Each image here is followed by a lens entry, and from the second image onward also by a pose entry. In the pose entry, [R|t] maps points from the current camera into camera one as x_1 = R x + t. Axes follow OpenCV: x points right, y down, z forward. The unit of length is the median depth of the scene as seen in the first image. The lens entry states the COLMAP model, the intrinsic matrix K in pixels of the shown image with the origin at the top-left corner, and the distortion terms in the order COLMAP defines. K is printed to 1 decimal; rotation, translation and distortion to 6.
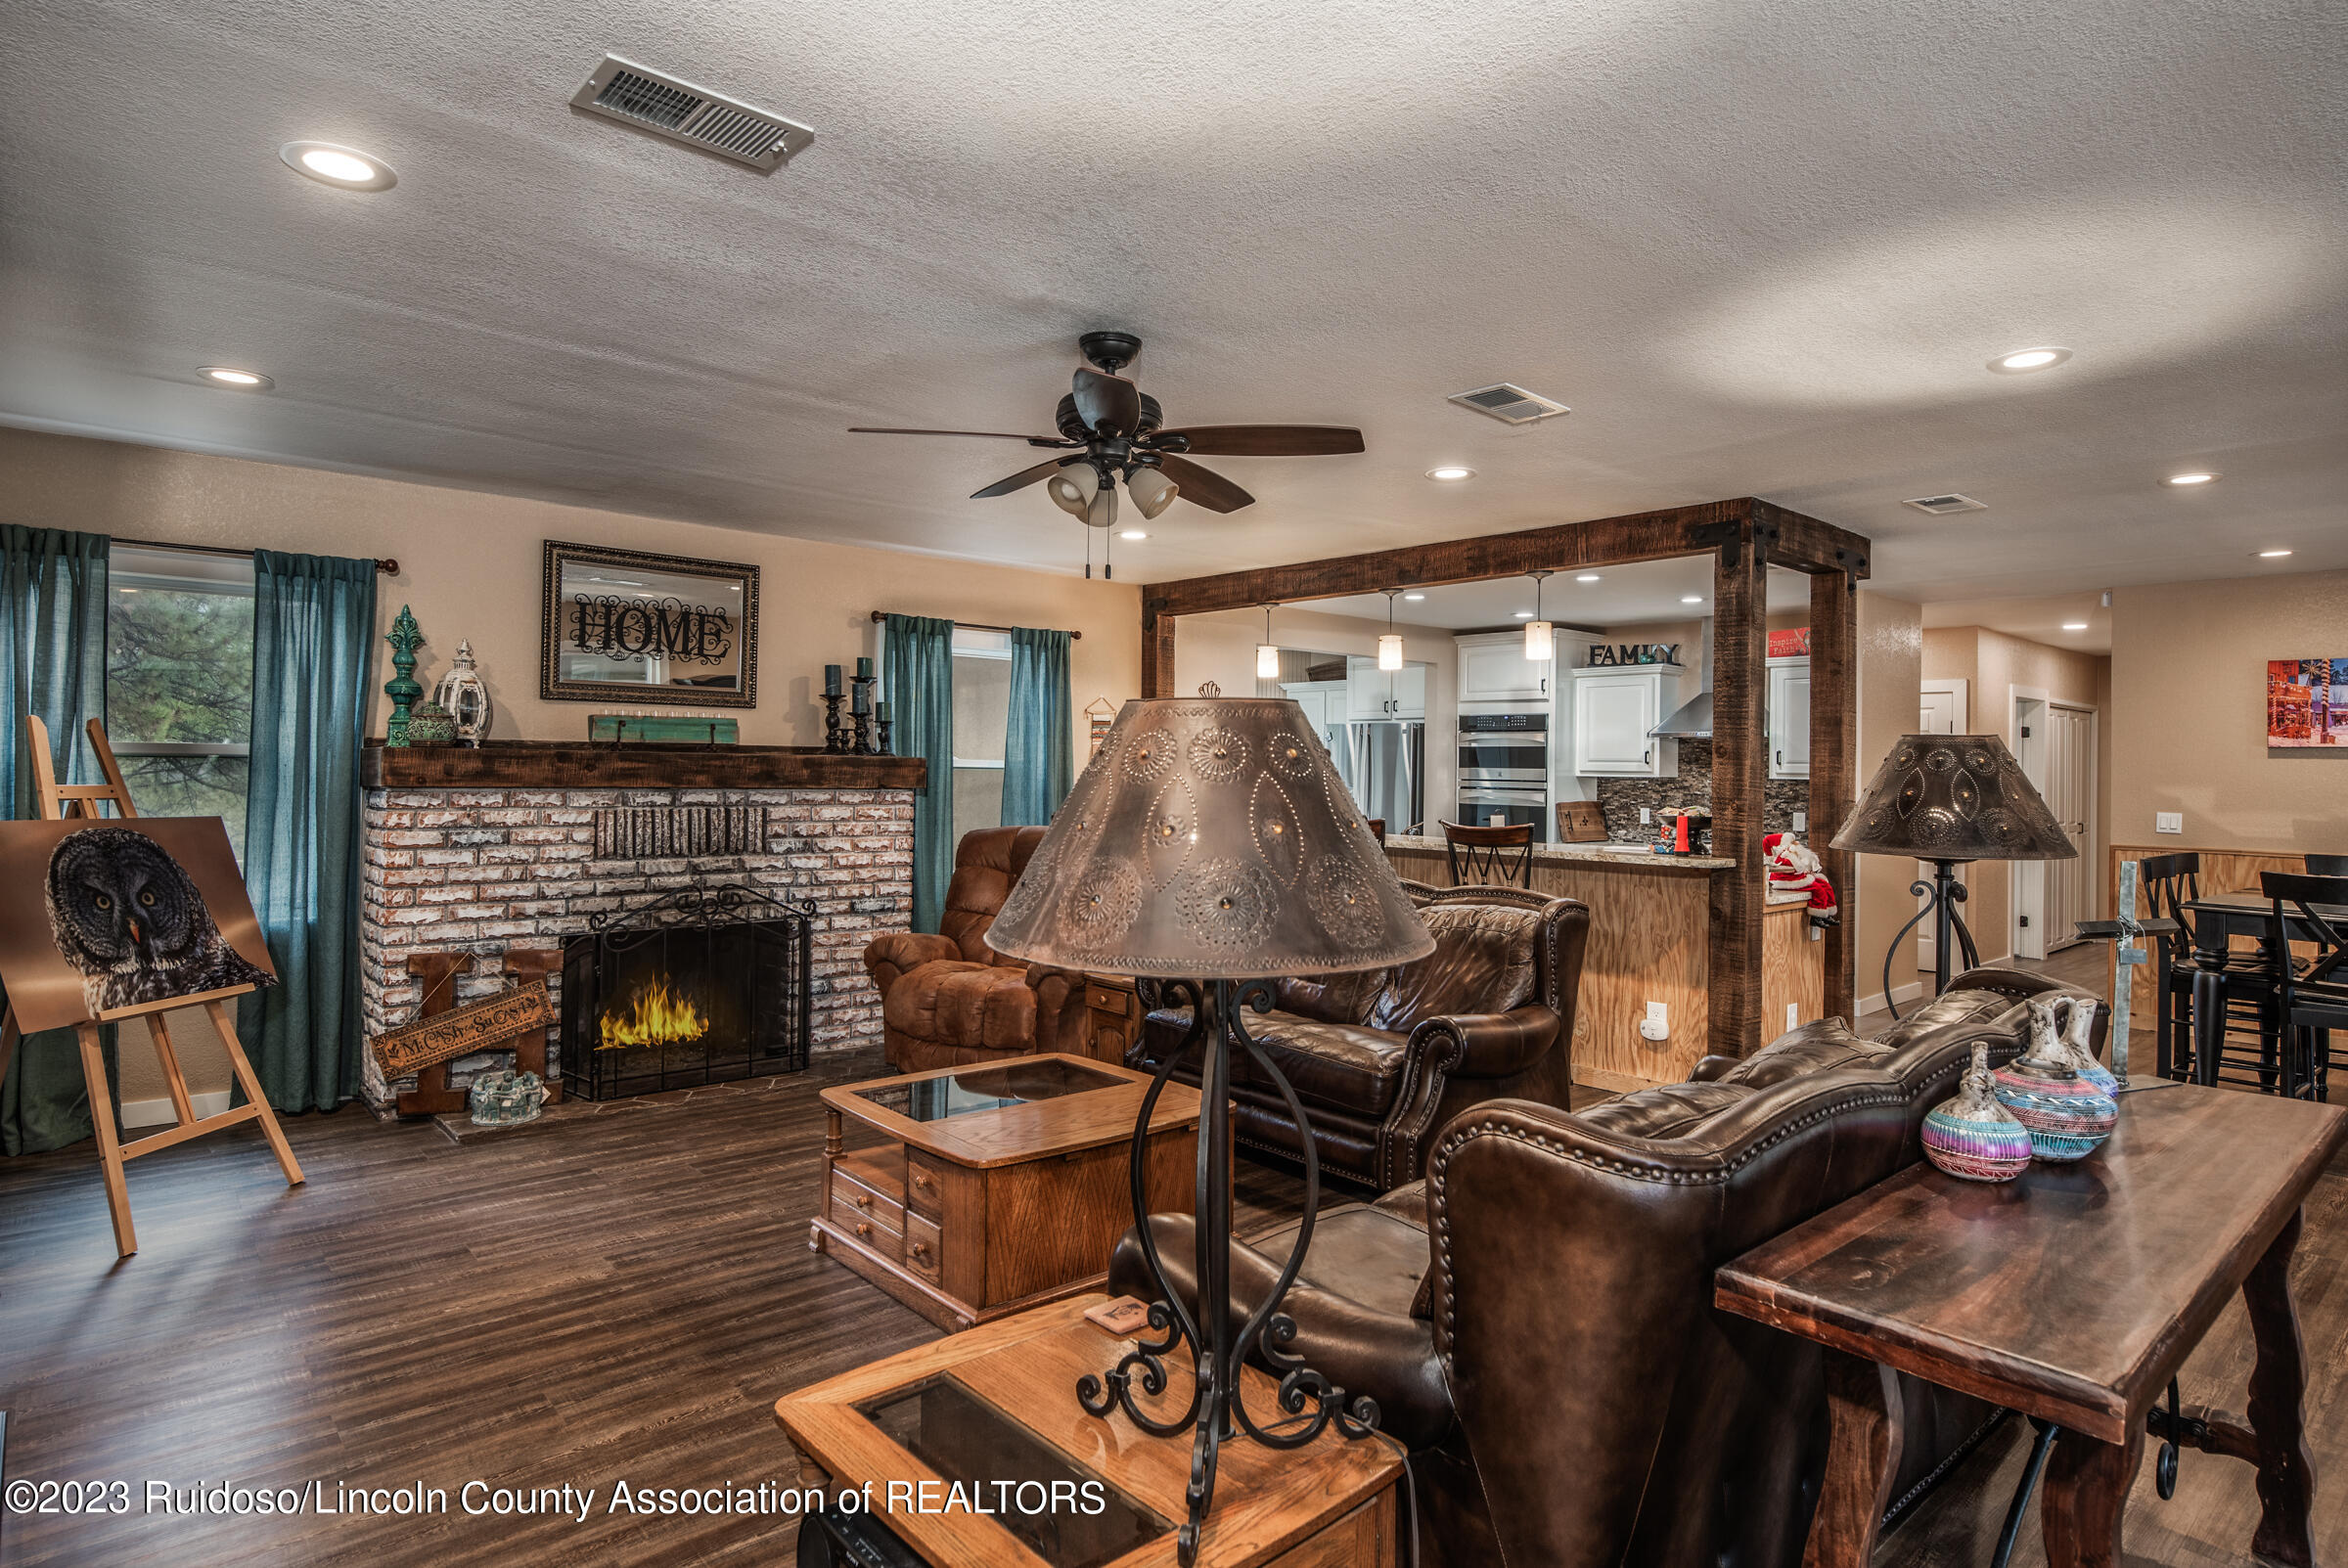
lens RADIAL K [[1273.4, 0, 1177.1], [0, 1273.4, 776.5], [0, 0, 1]] dist [-0.005796, -0.001008]
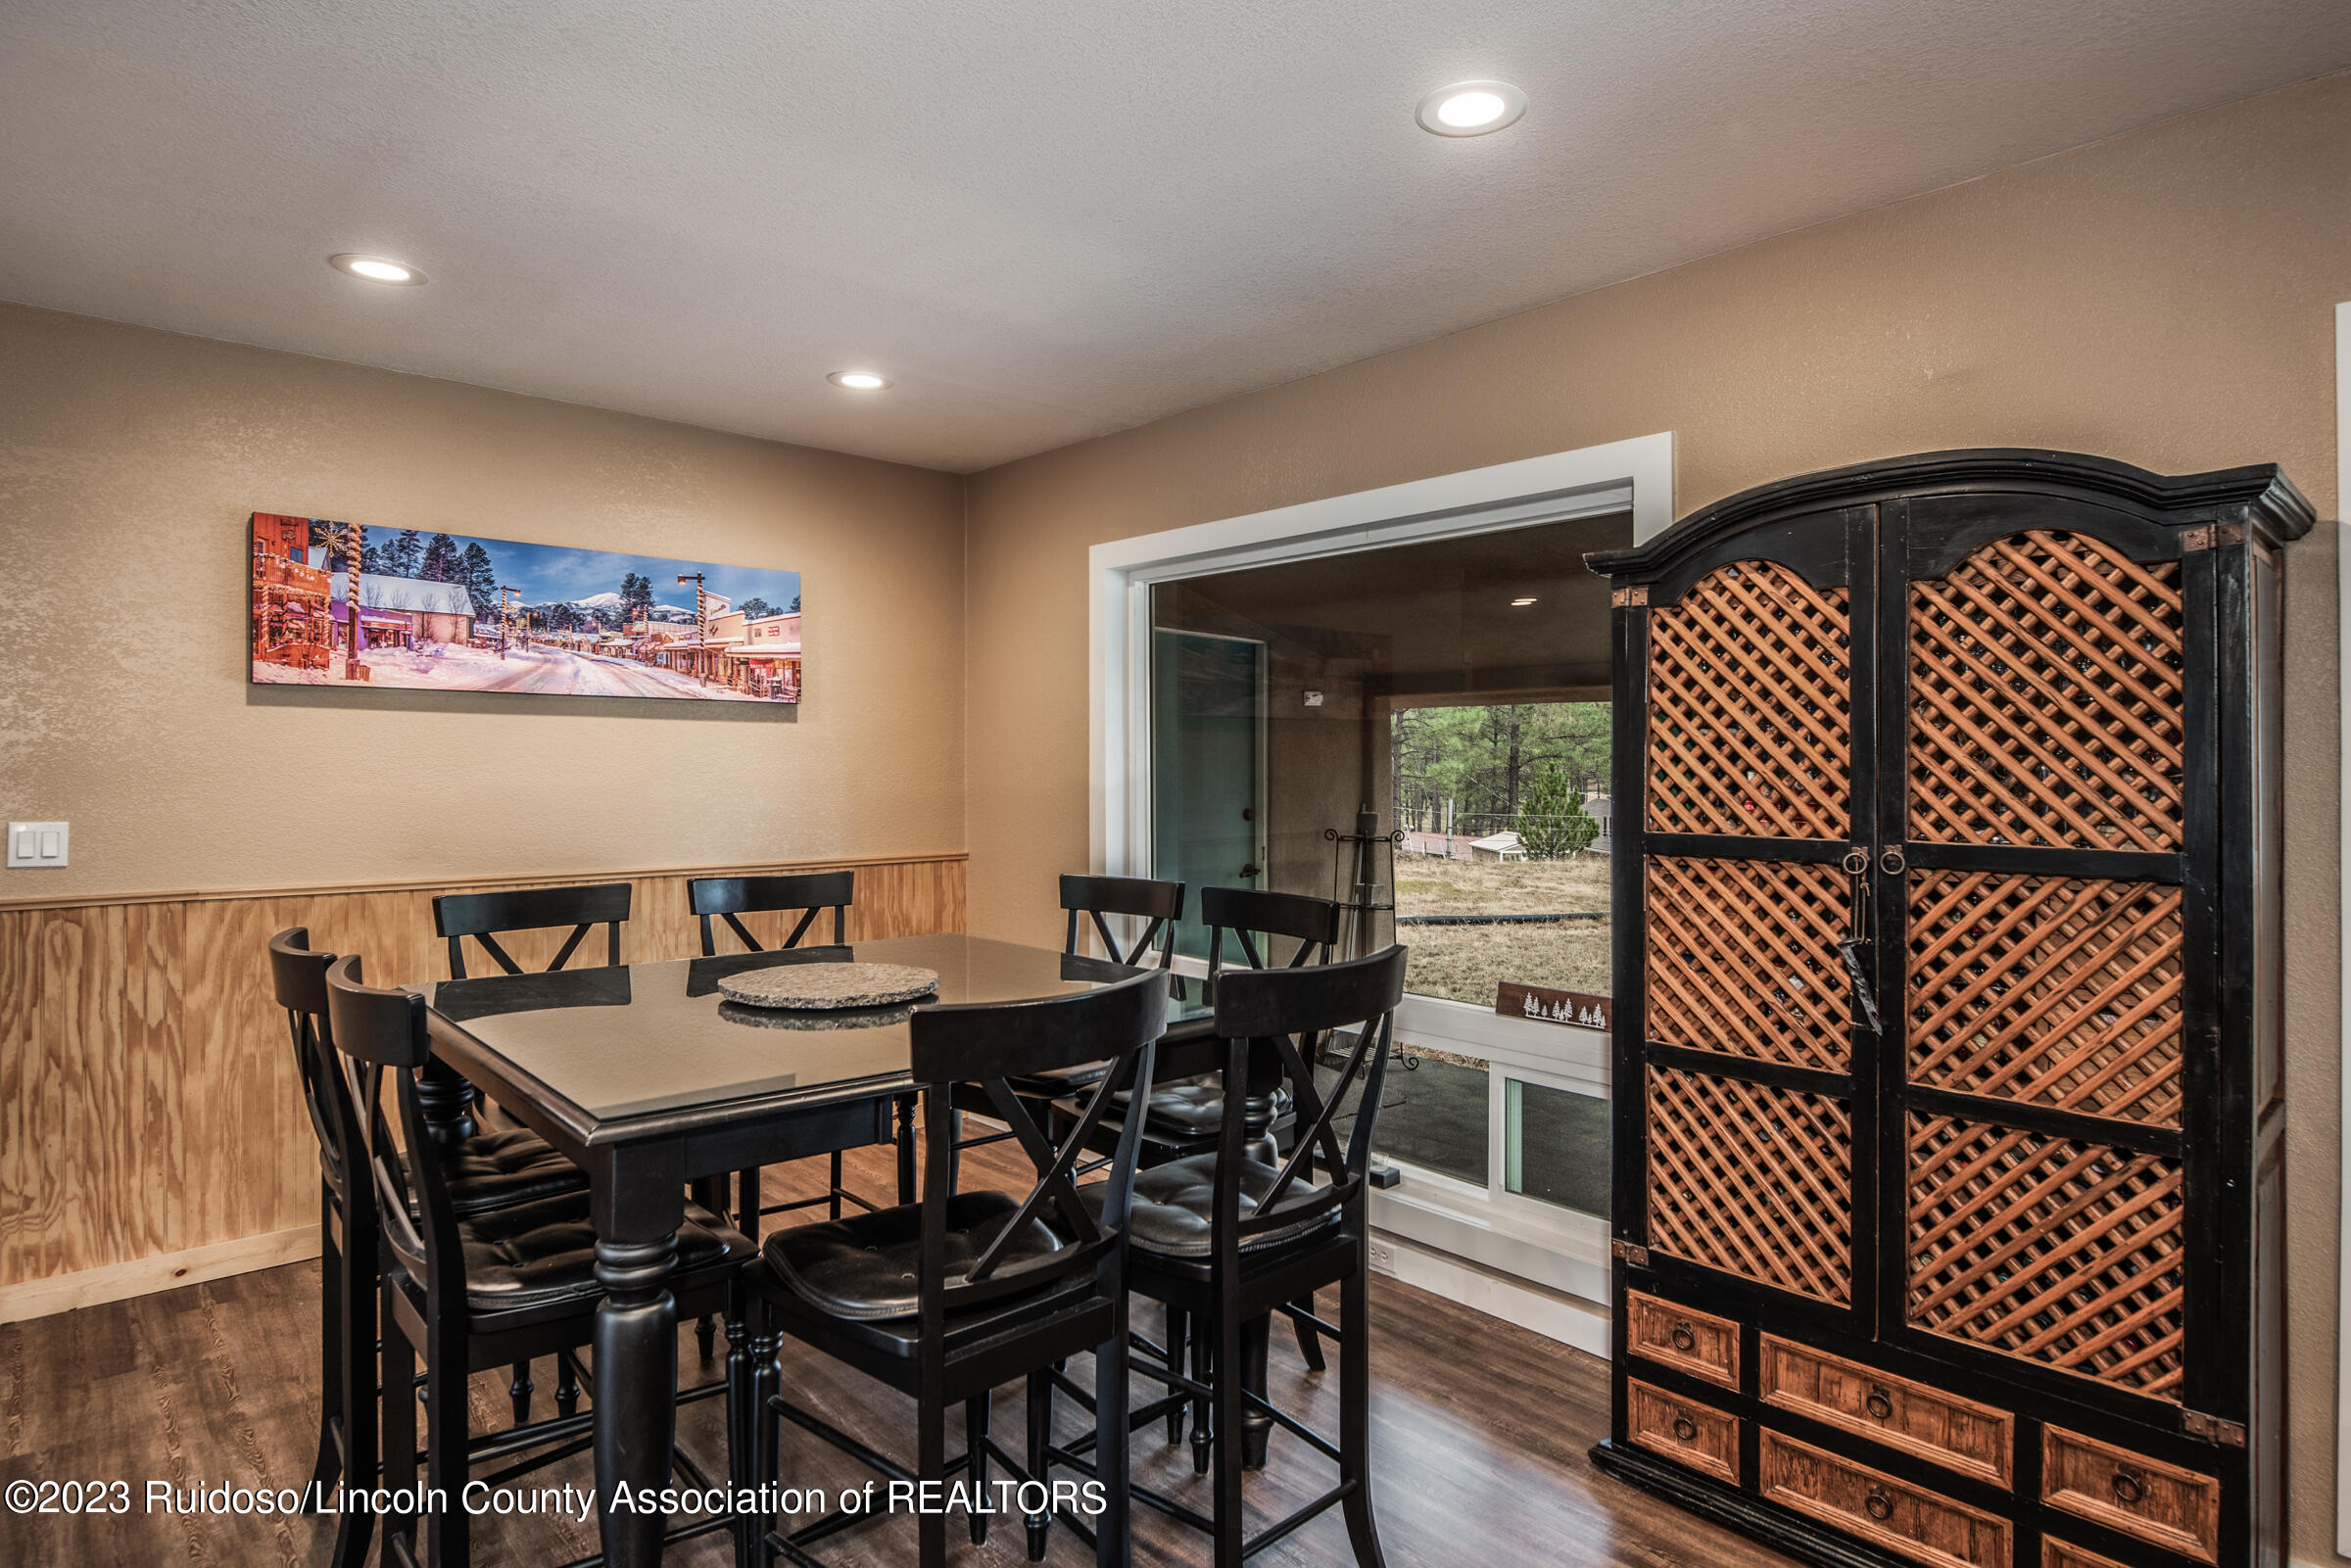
lens RADIAL K [[1275.0, 0, 1176.3], [0, 1275.0, 751.3], [0, 0, 1]] dist [-0.005796, -0.001008]
pose [[-0.015615, -0.006729, 0.999855, 0.351826], [0.002067, 0.999975, 0.006762, 0.001532], [-0.999876, 0.002172, -0.015601, 0.647590]]
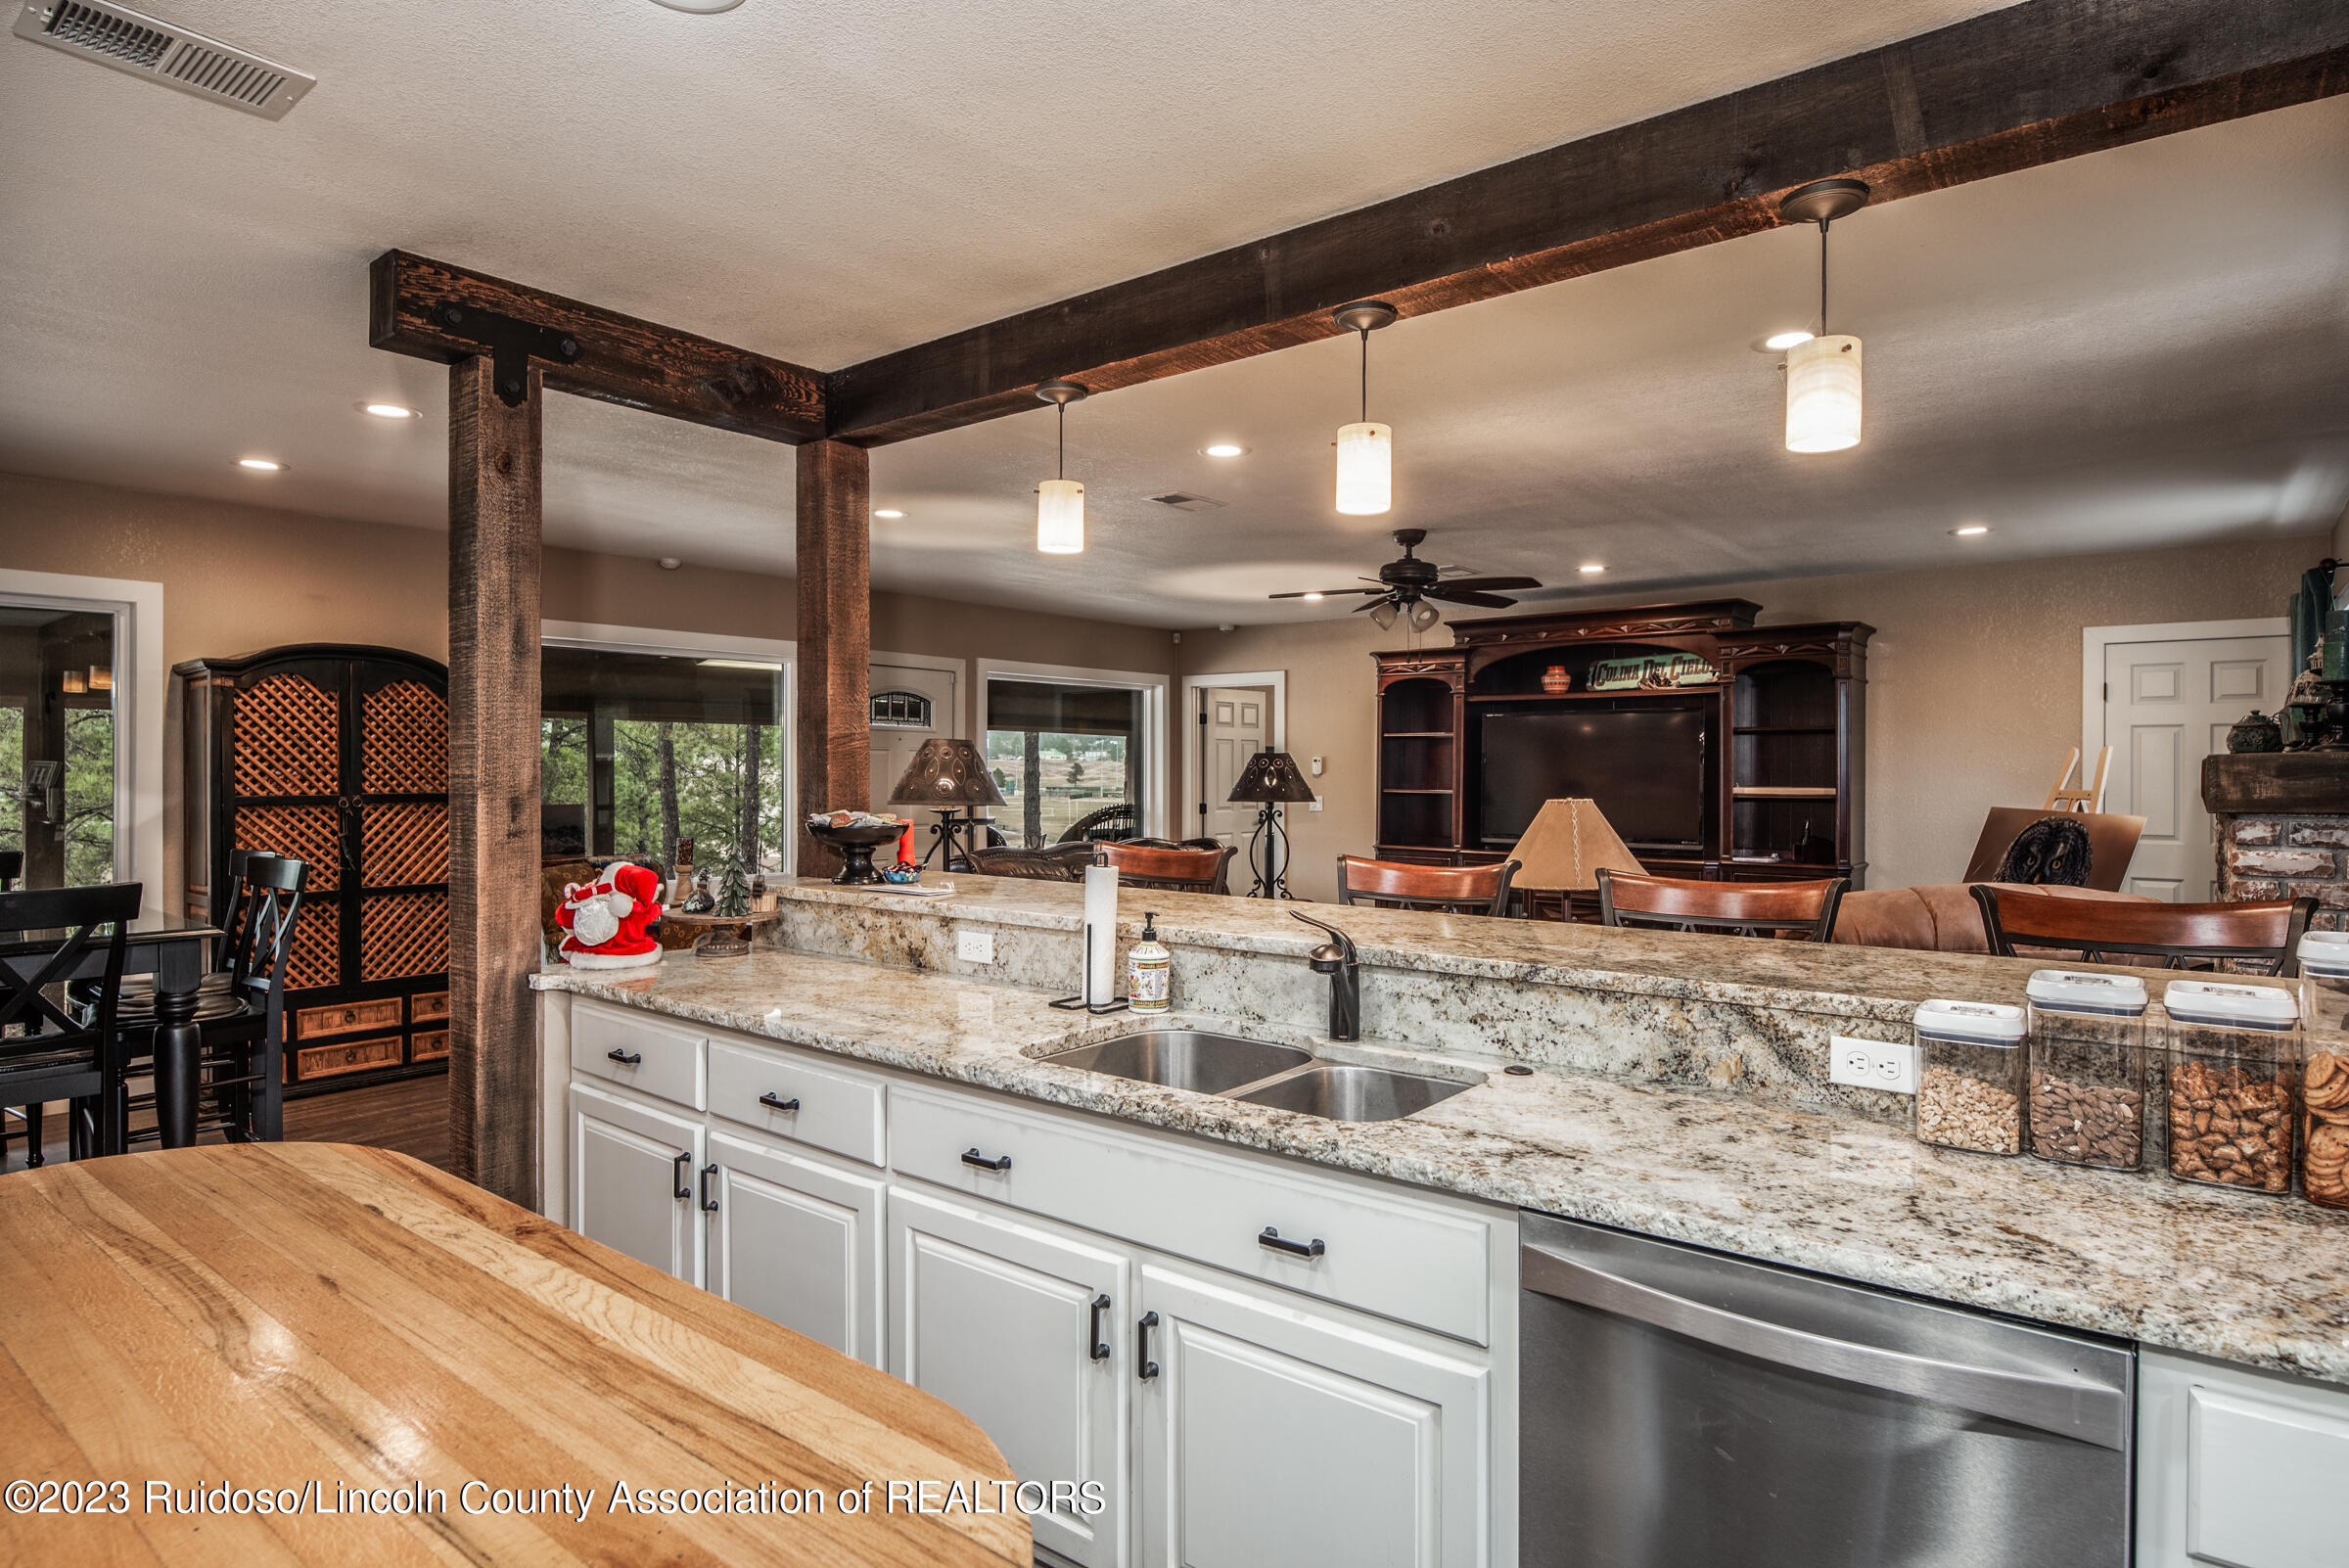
lens RADIAL K [[1274.1, 0, 1178.1], [0, 1274.1, 780.3], [0, 0, 1]] dist [-0.005796, -0.001008]
pose [[-0.983002, -0.016538, -0.182850, 0.301349], [-0.019350, 0.999720, 0.013606, -0.002639], [0.182574, 0.016913, -0.983047, 1.356895]]
